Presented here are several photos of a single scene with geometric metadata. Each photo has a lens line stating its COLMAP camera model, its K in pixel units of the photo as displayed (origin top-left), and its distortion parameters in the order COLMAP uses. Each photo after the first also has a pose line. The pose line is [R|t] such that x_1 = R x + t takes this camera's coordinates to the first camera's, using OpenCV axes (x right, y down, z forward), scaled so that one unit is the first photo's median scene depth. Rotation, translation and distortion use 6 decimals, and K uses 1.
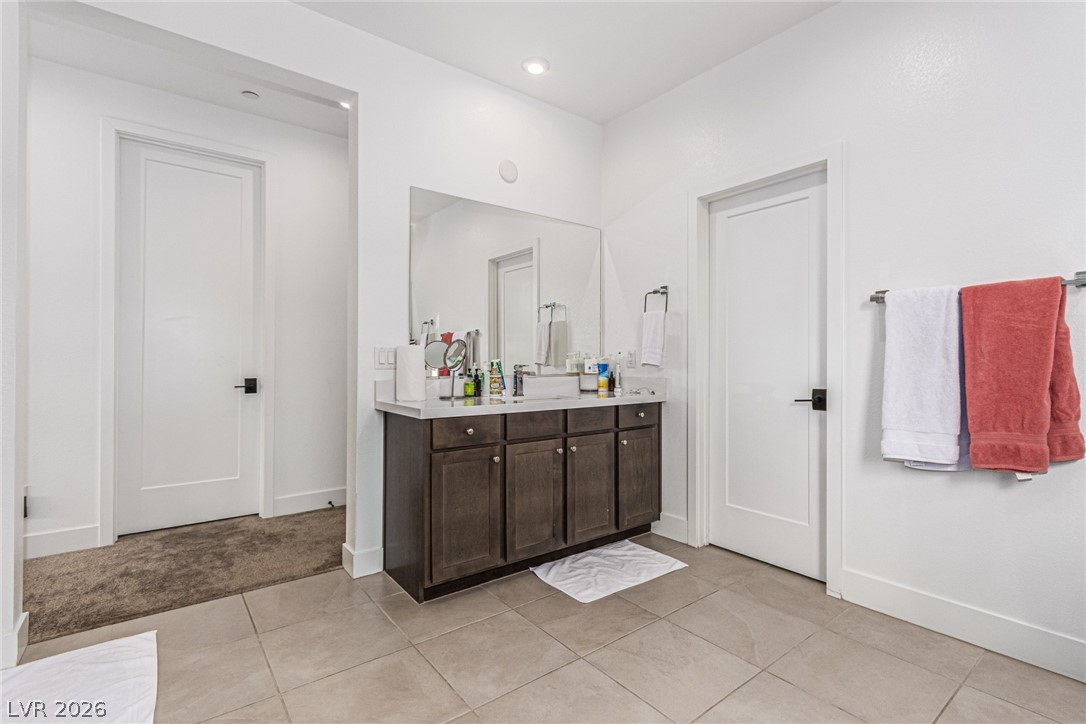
lens RADIAL K [[501.8, 0, 555.9], [0, 501.8, 357.4], [0, 0, 1]] dist [-0.002802, -0.000340]
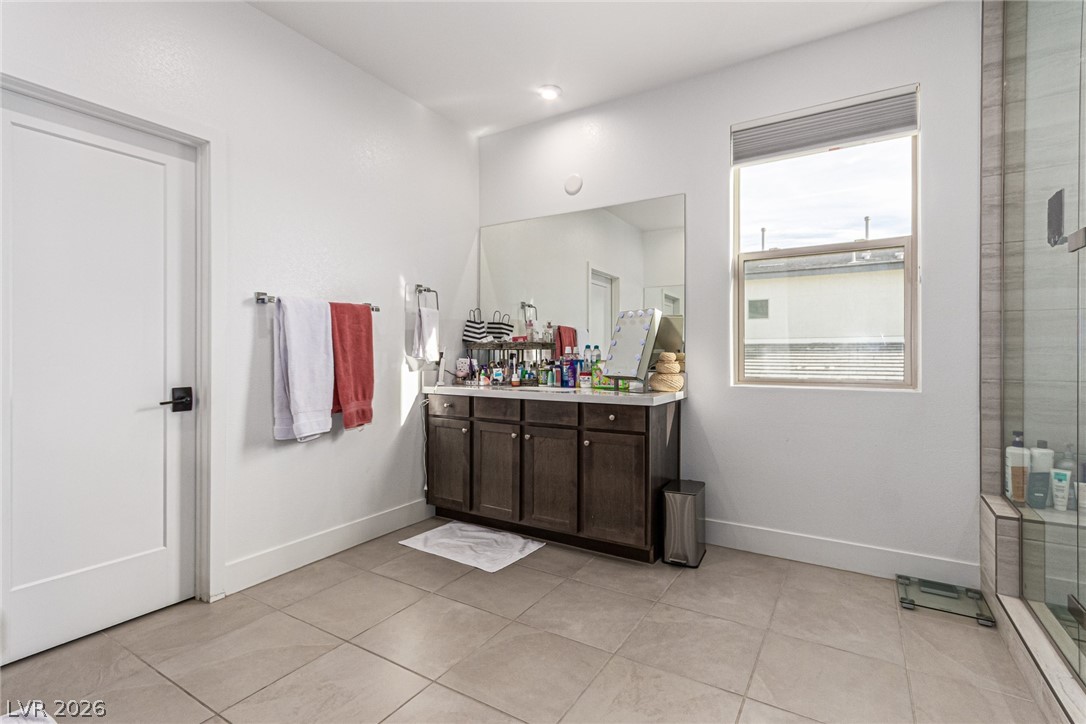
lens RADIAL K [[501.8, 0, 555.9], [0, 501.8, 357.4], [0, 0, 1]] dist [-0.002802, -0.000340]
pose [[-0.359368, -0.003435, 0.933190, -0.645060], [-0.002182, 0.999994, 0.002840, 0.006437], [-0.933193, -0.001016, -0.359373, 0.825190]]
